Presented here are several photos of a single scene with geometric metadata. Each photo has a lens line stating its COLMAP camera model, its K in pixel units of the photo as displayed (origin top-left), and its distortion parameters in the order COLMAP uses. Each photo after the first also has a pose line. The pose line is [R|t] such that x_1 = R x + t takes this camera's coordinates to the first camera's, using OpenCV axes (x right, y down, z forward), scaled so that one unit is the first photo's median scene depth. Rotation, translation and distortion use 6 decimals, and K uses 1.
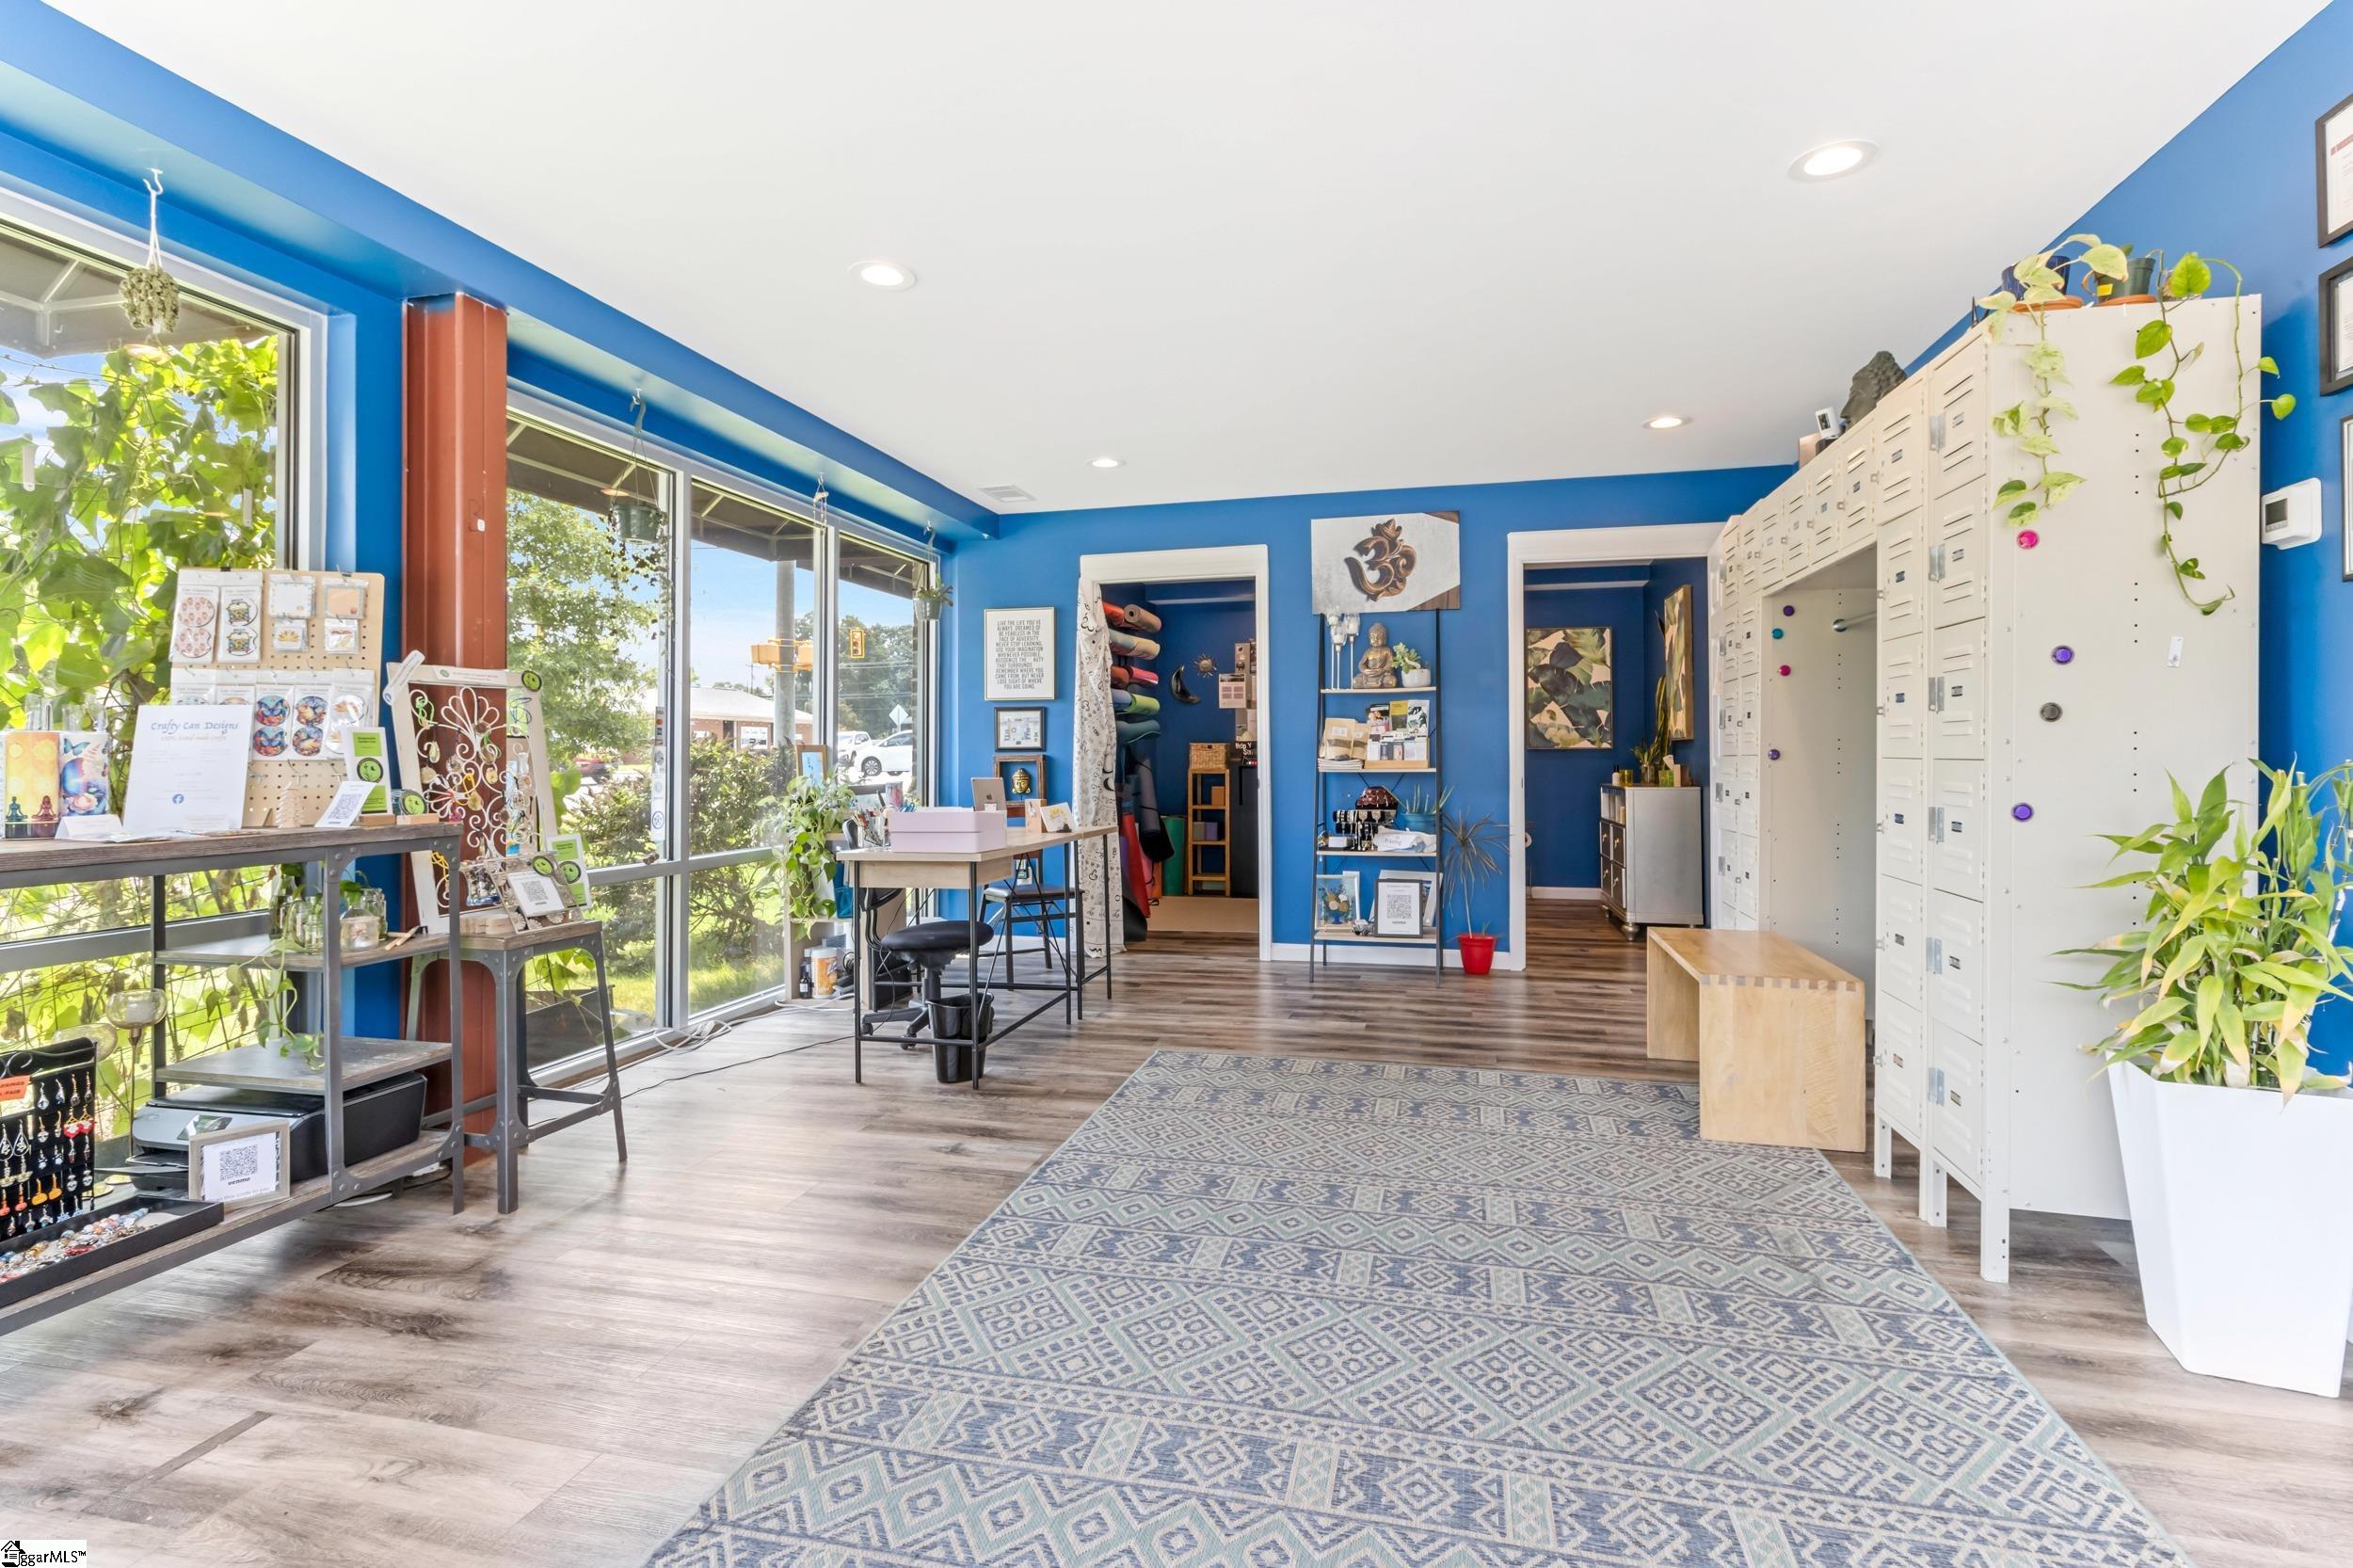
lens RADIAL K [[1124.6, 0, 1182.5], [0, 1124.6, 768.1], [0, 0, 1]] dist [0.003023, 0.000782]
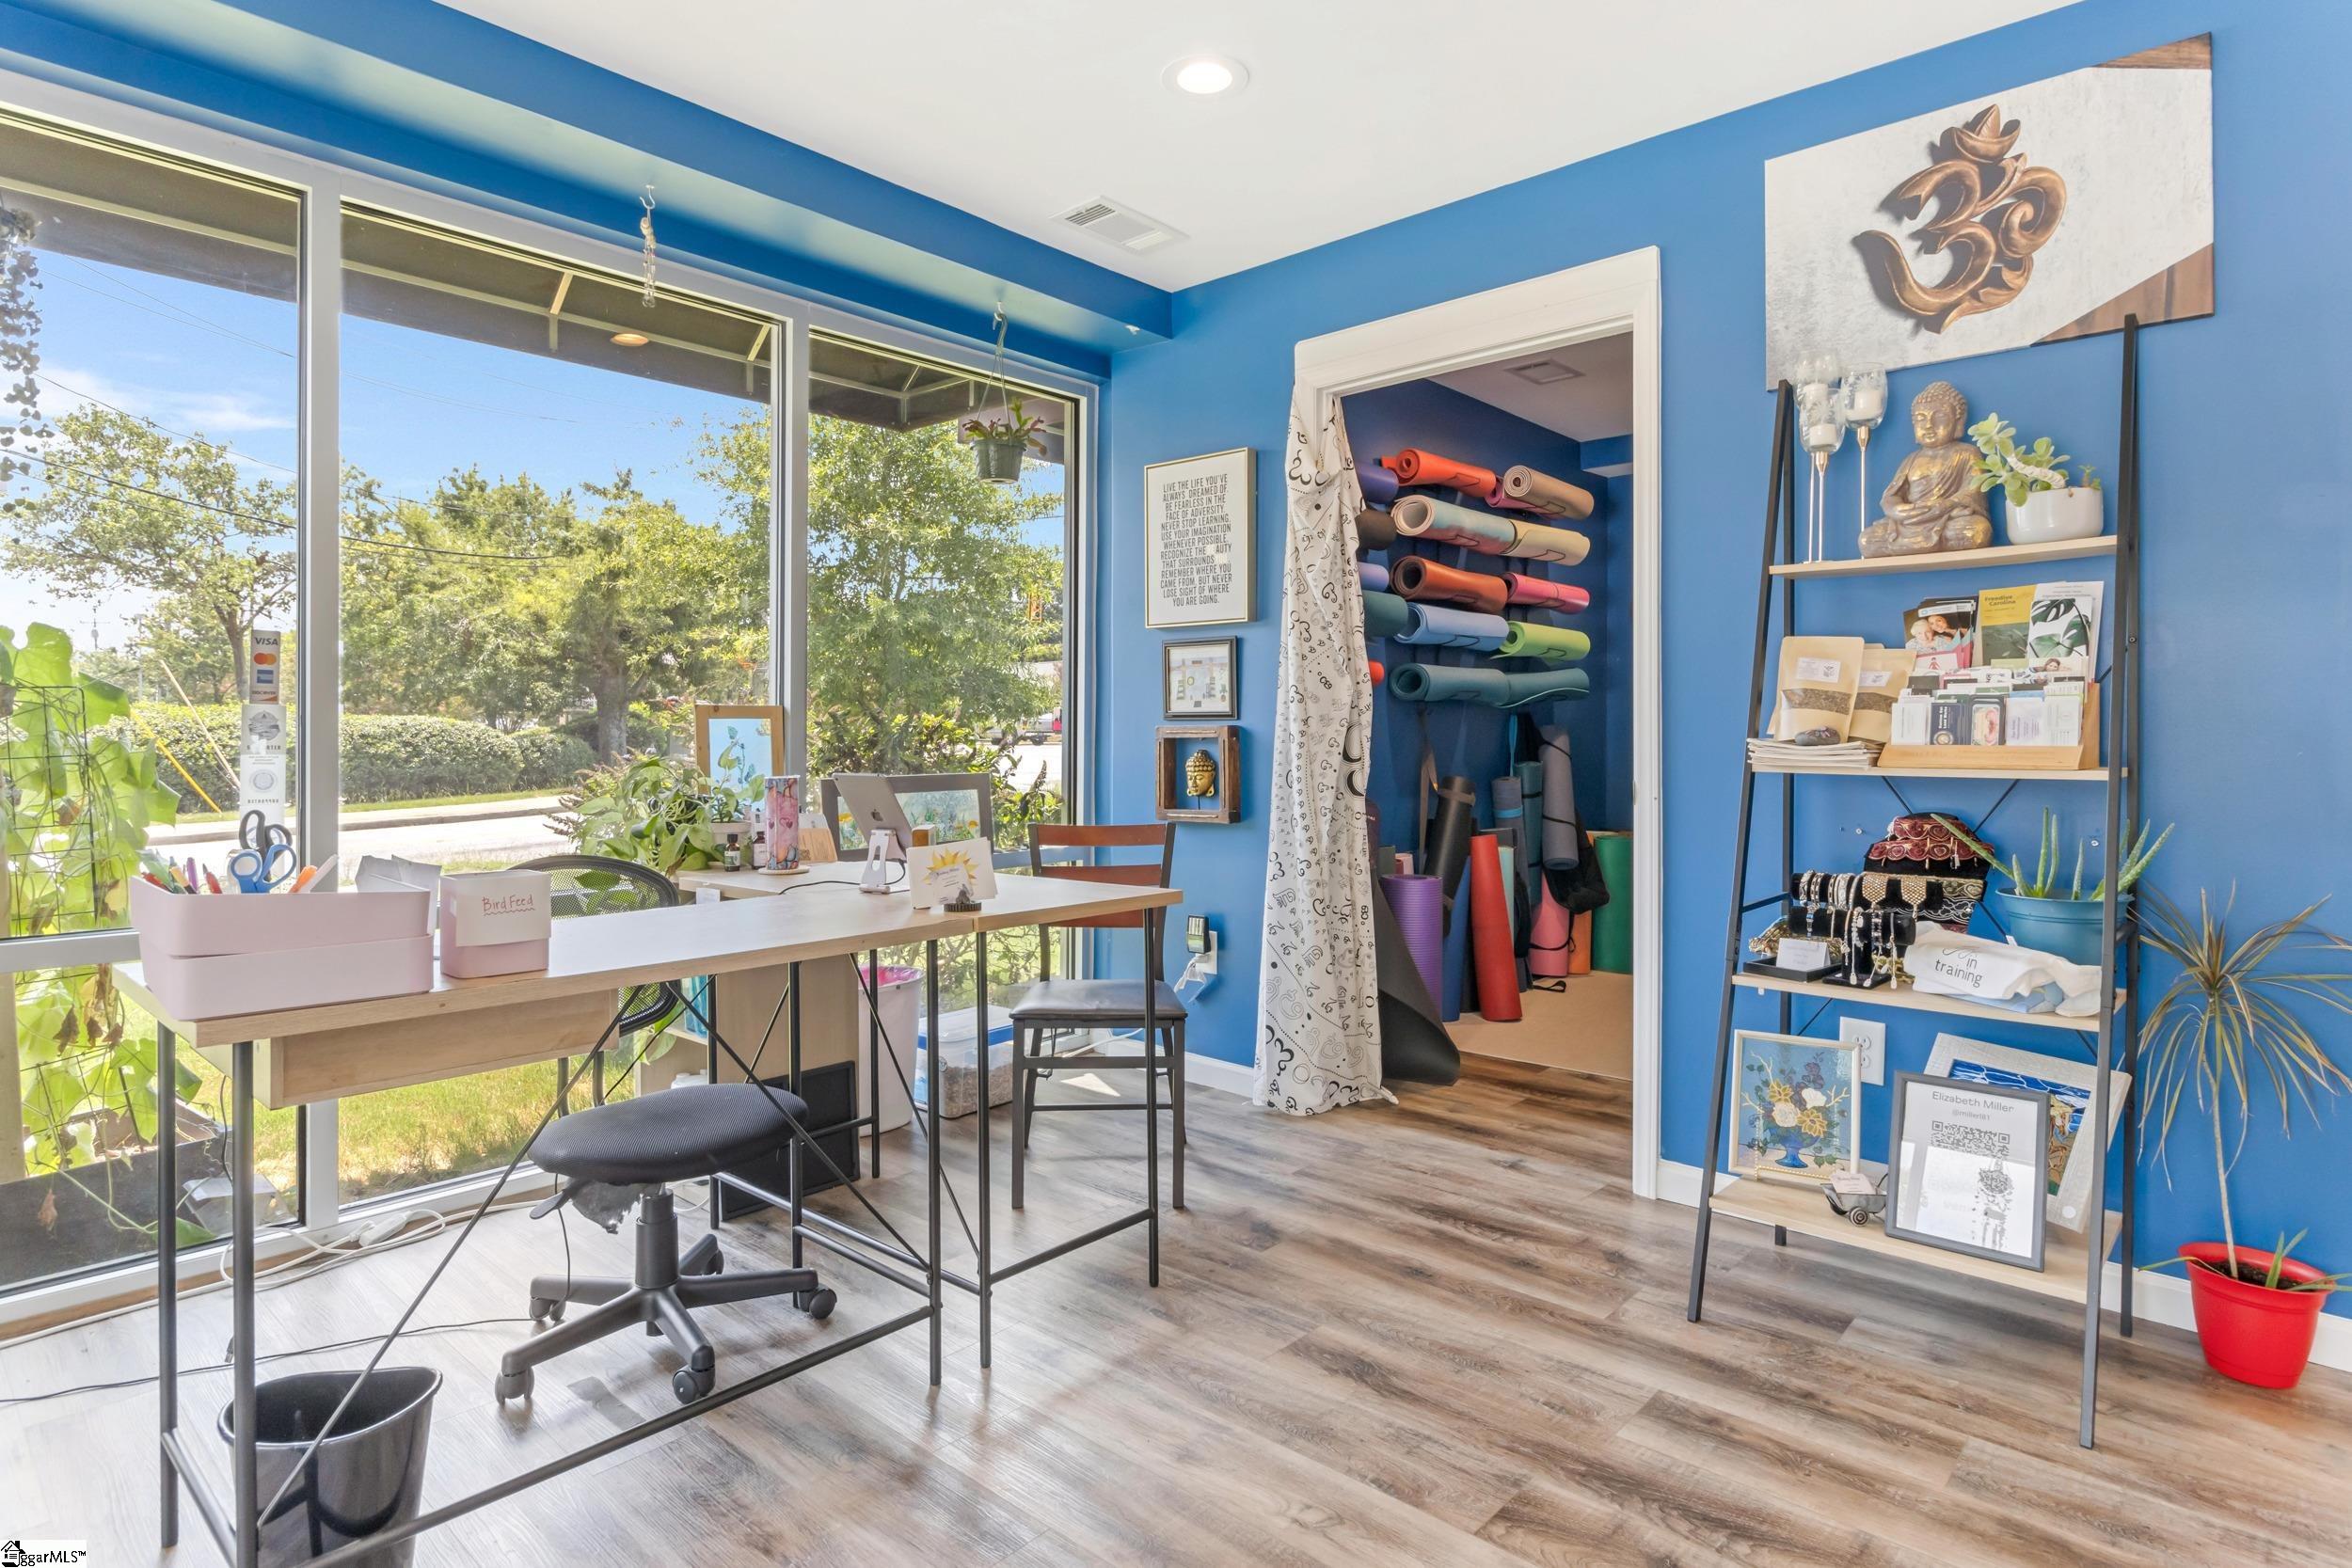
lens RADIAL K [[1229.0, 0, 1182.3], [0, 1229.0, 752.3], [0, 0, 1]] dist [-0.016784, 0.002306]
pose [[0.881753, 0.015267, -0.471464, 0.144118], [-0.011359, 0.999873, 0.011134, -0.005957], [0.471574, -0.004462, 0.881815, 0.514785]]
